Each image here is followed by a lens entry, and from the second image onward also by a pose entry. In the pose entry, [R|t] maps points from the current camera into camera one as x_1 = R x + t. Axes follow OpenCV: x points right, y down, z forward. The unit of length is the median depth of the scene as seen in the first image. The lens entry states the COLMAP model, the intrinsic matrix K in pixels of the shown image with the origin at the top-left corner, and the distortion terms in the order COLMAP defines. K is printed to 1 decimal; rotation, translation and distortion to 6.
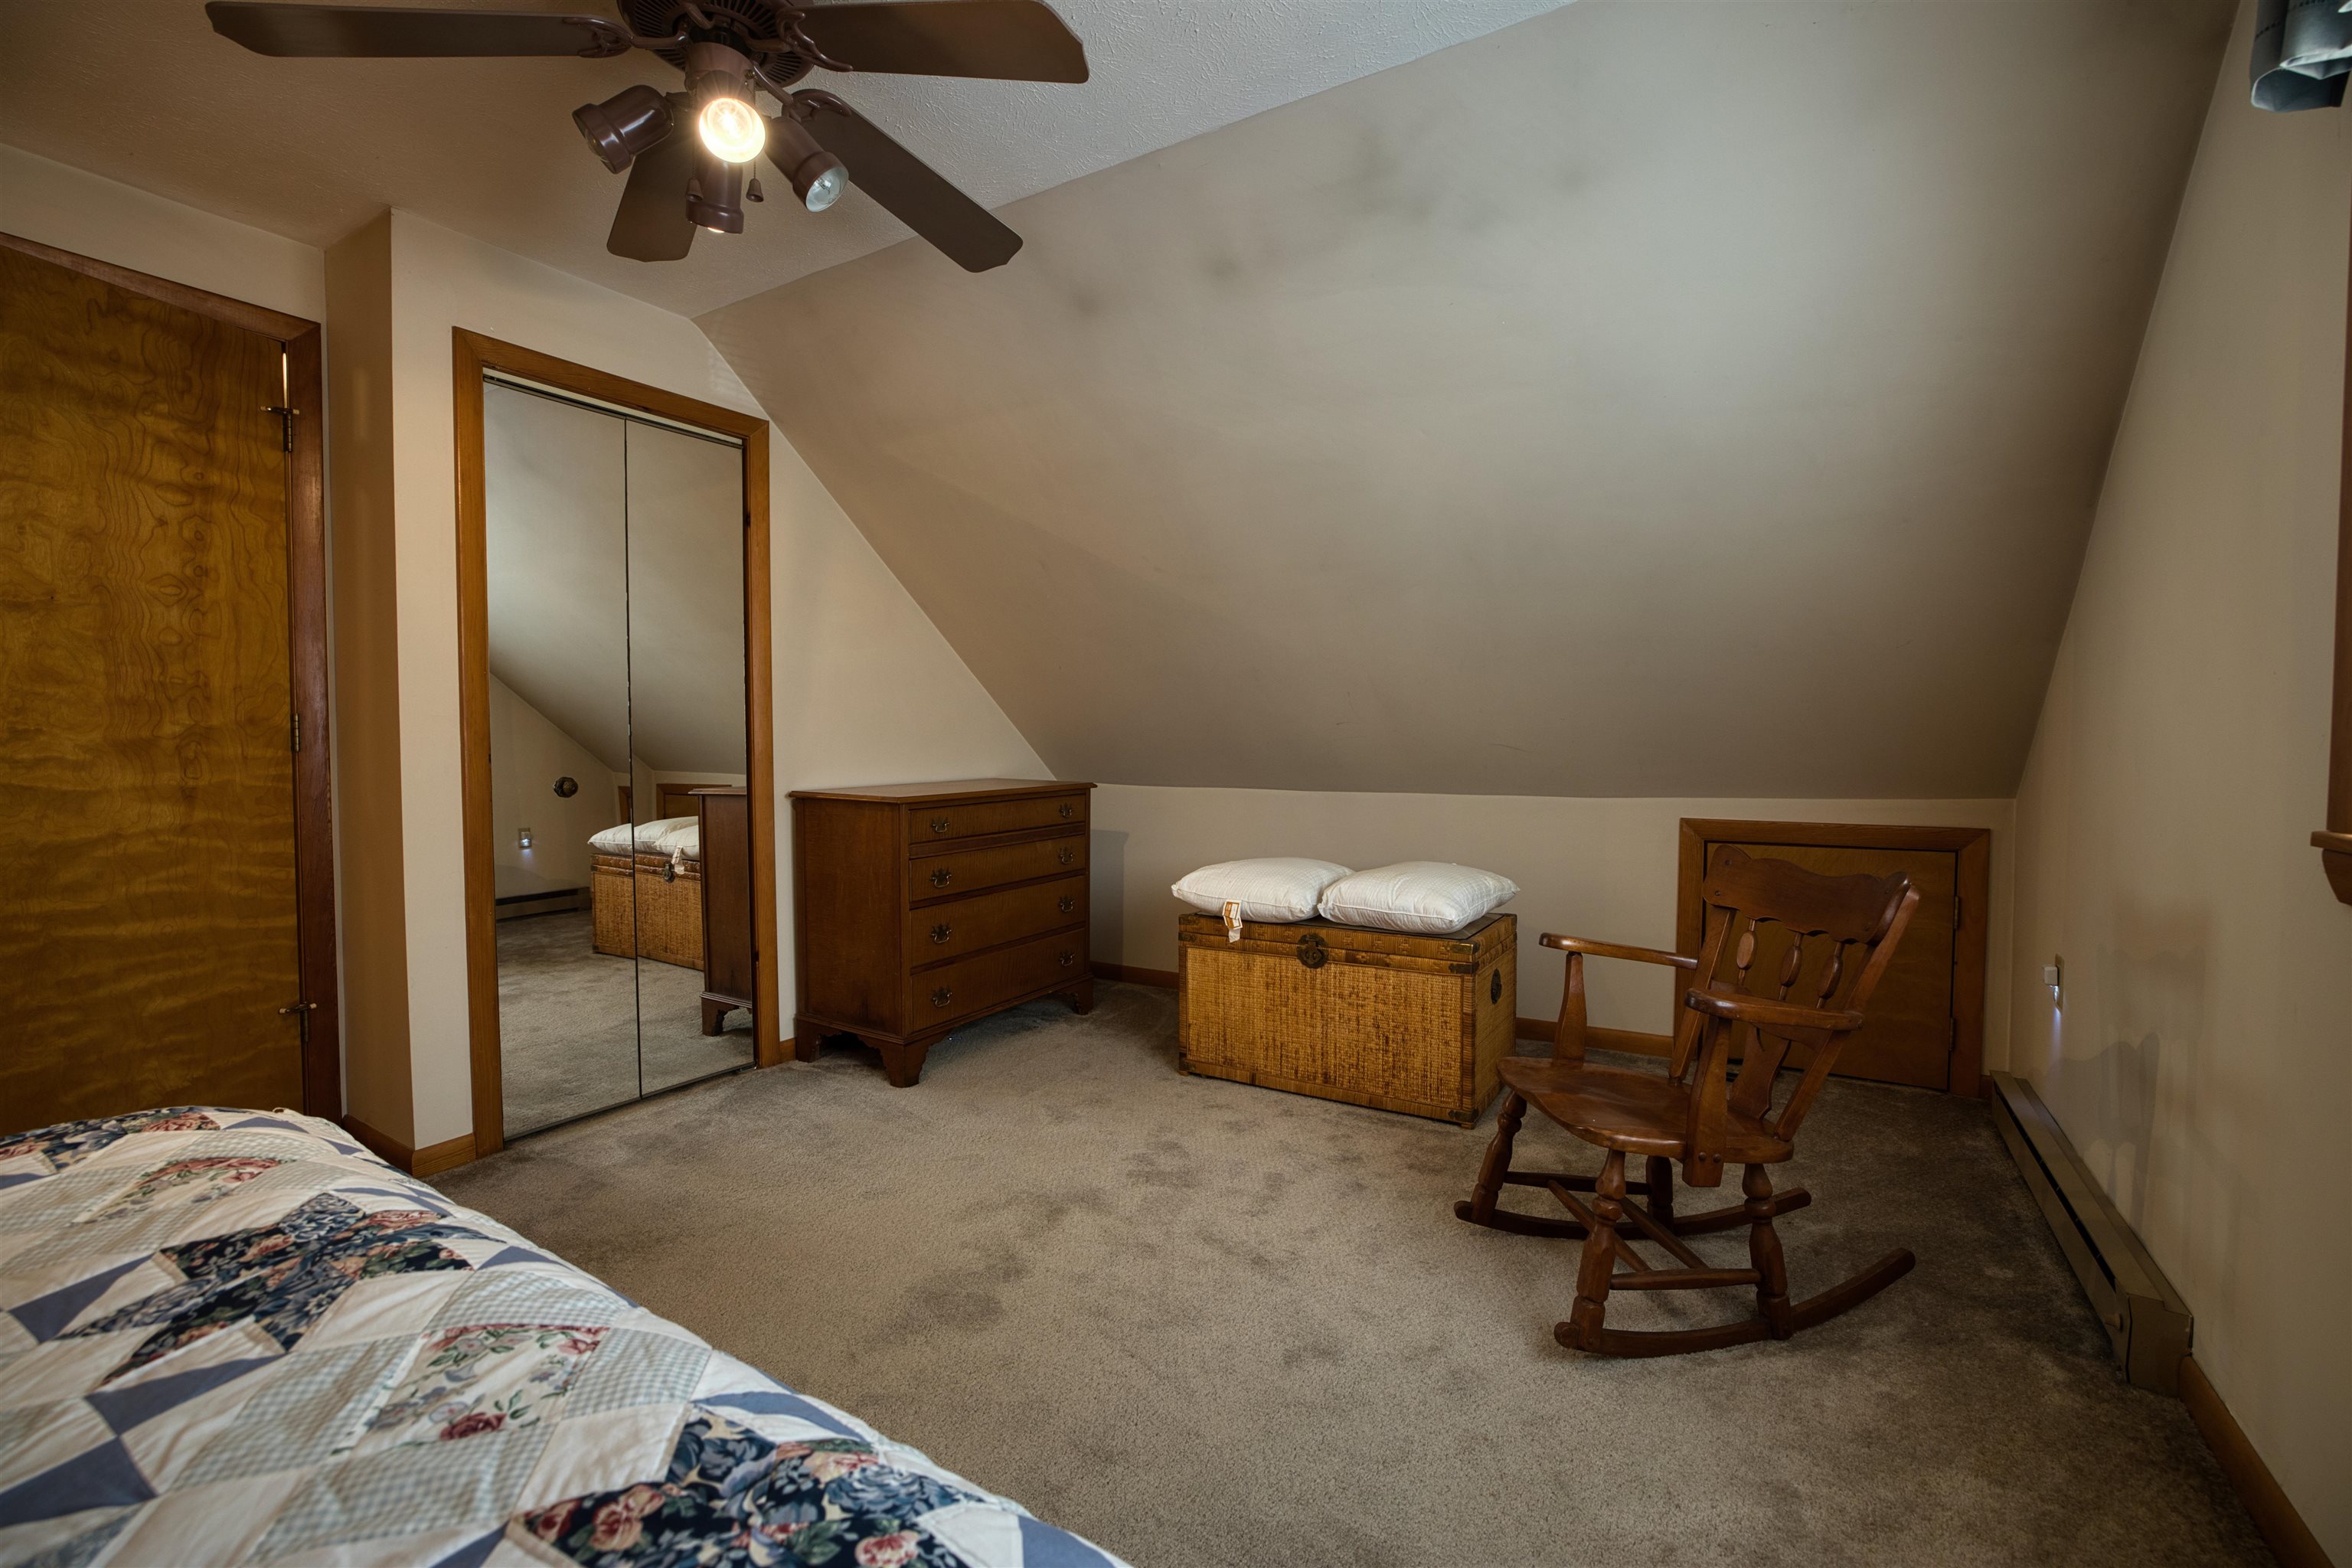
lens RADIAL K [[1017.2, 0, 1184.4], [0, 1017.2, 780.5], [0, 0, 1]] dist [-0.037661, 0.014476]
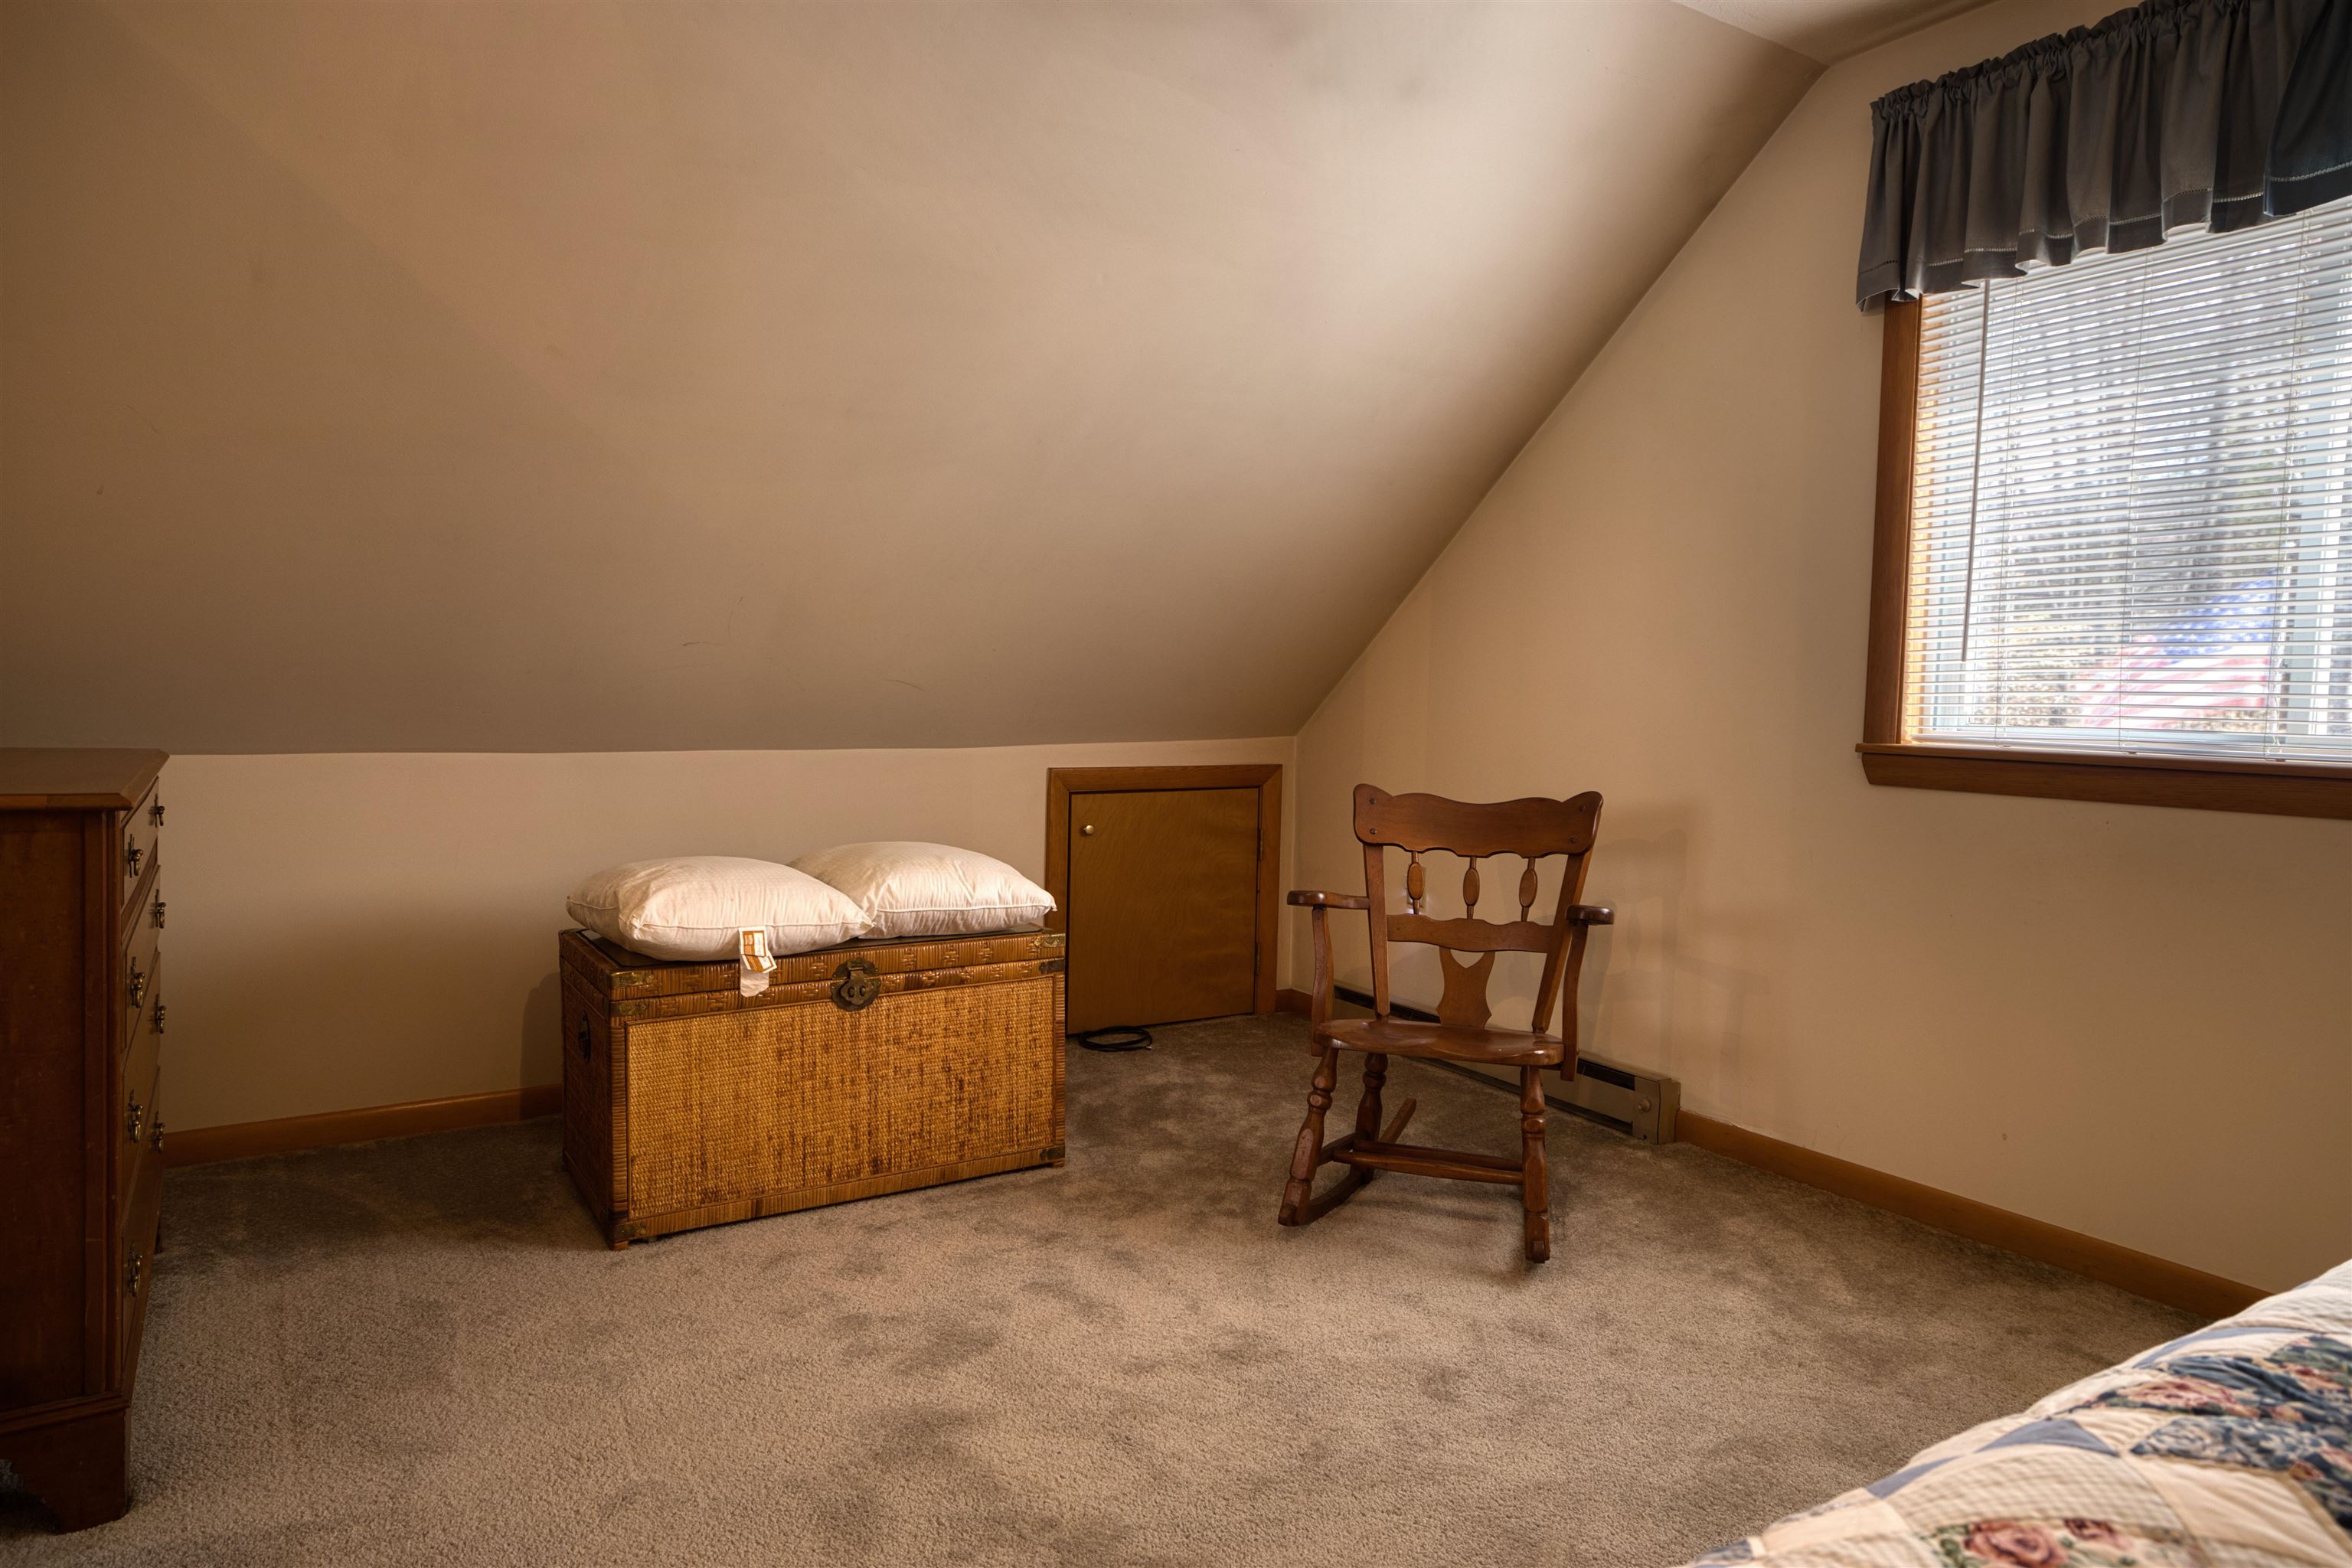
lens RADIAL K [[1453.8, 0, 1190.7], [0, 1453.8, 781.8], [0, 0, 1]] dist [-0.001272, 0.007732]
pose [[0.434169, -0.048845, 0.899506, -0.655407], [0.016661, 0.998793, 0.046195, -0.007189], [-0.900677, -0.005070, 0.434459, 0.395107]]
